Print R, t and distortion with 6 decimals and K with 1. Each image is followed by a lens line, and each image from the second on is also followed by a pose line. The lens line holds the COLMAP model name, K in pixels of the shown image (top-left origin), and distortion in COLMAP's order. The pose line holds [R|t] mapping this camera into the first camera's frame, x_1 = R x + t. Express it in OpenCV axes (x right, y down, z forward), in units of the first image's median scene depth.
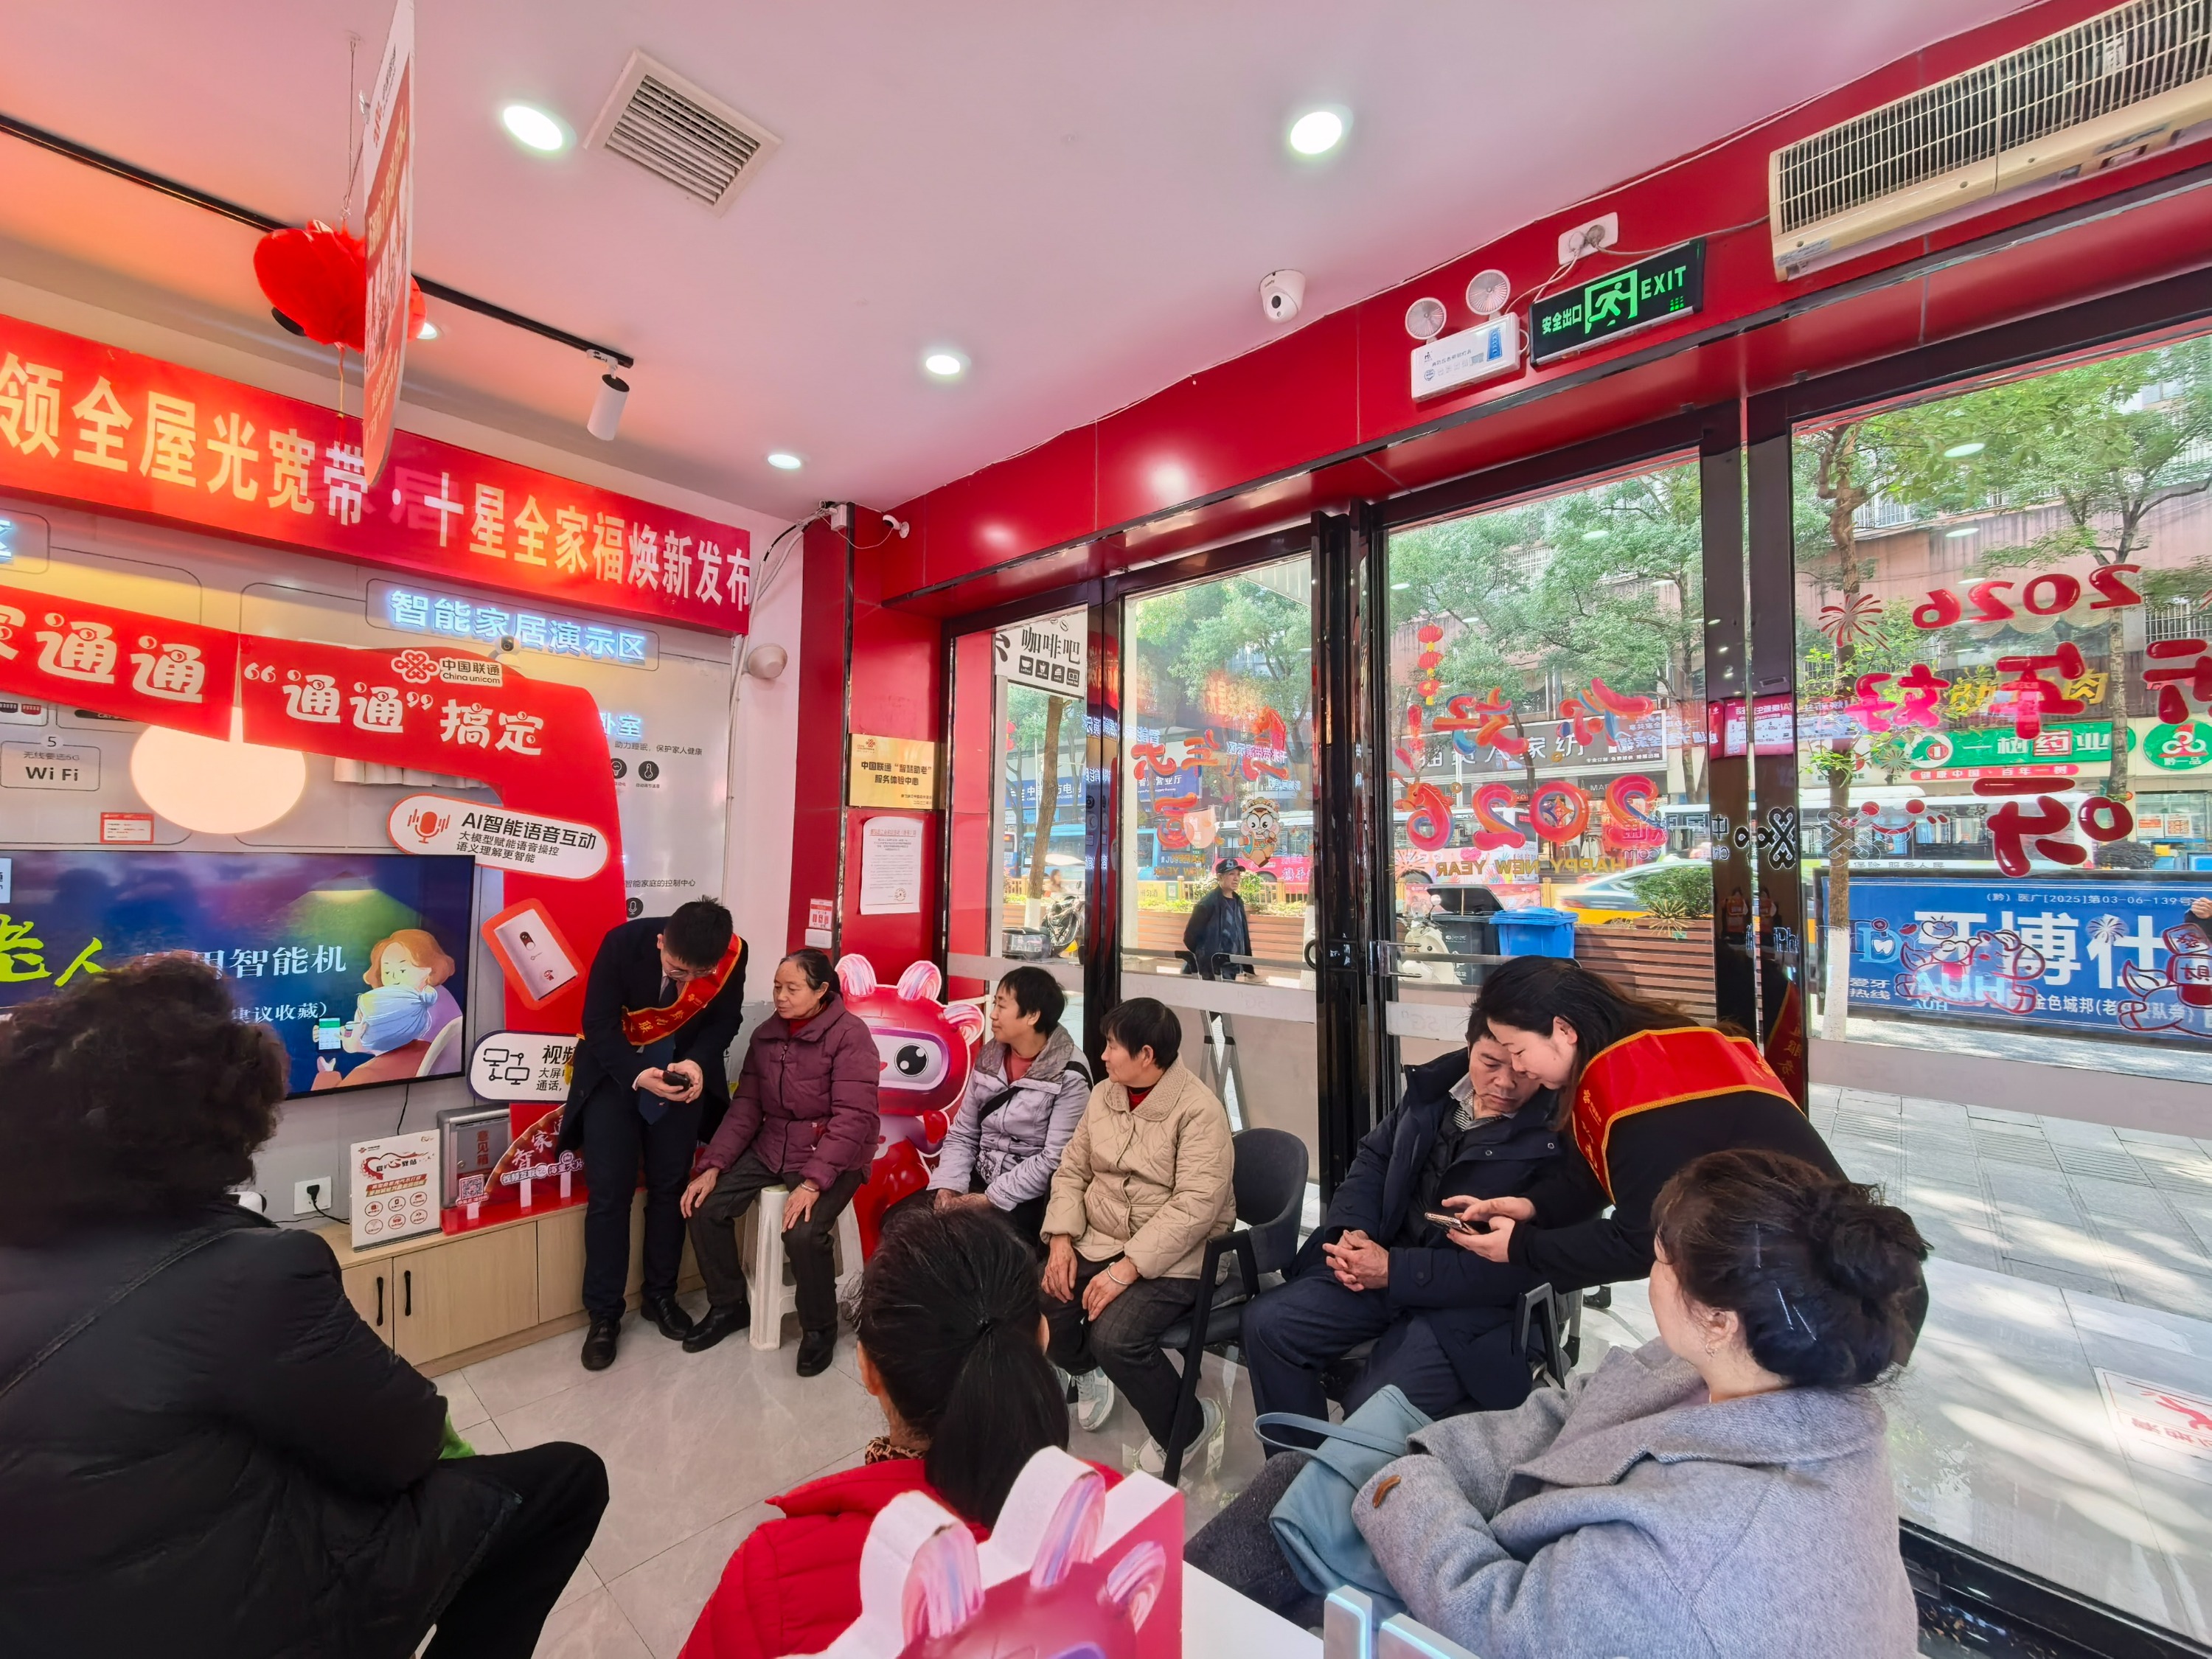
lens RADIAL K [[890.1, 0, 1106.0], [0, 890.1, 829.5], [0, 0, 1]] dist [0.004931, -0.010254]
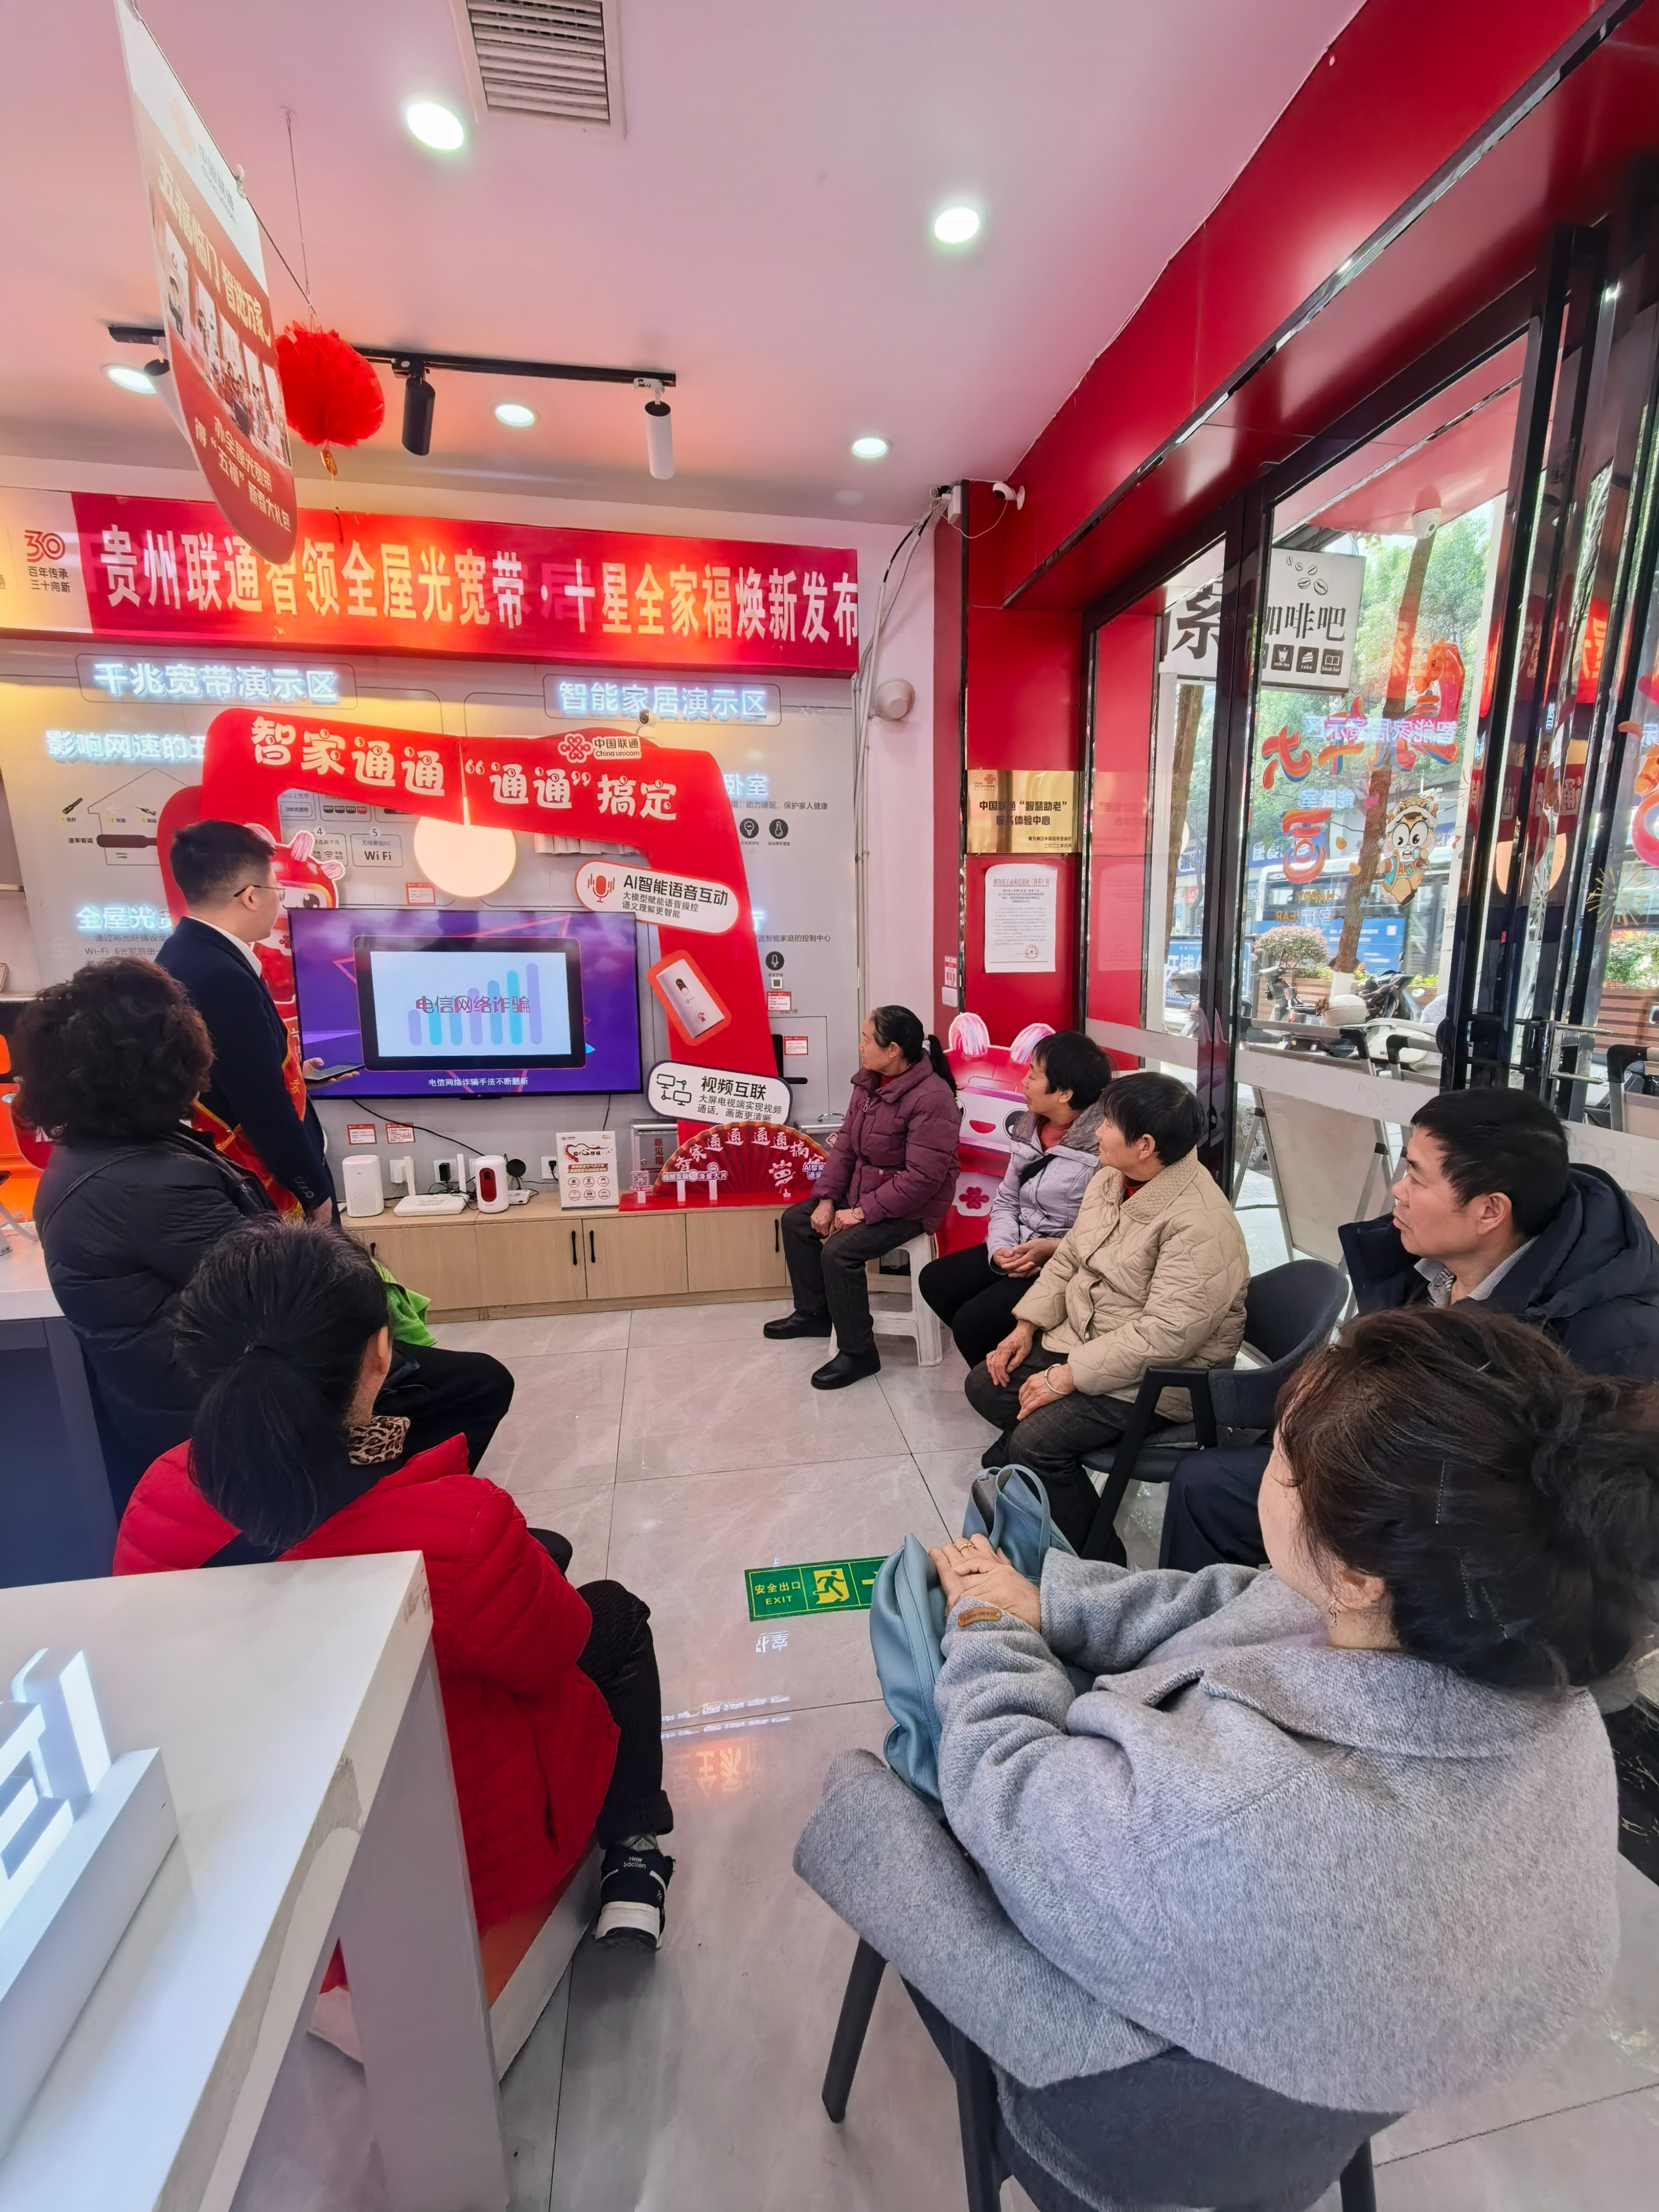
lens RADIAL K [[890.1, 0, 829.5], [0, 890.1, 1106.0], [0, 0, 1]] dist [0.004931, -0.010254]
pose [[0.785017, 0.114160, -0.608864, 0.244418], [0.029300, 0.974930, 0.220573, 0.026687], [0.618780, -0.190994, 0.761992, 0.206221]]
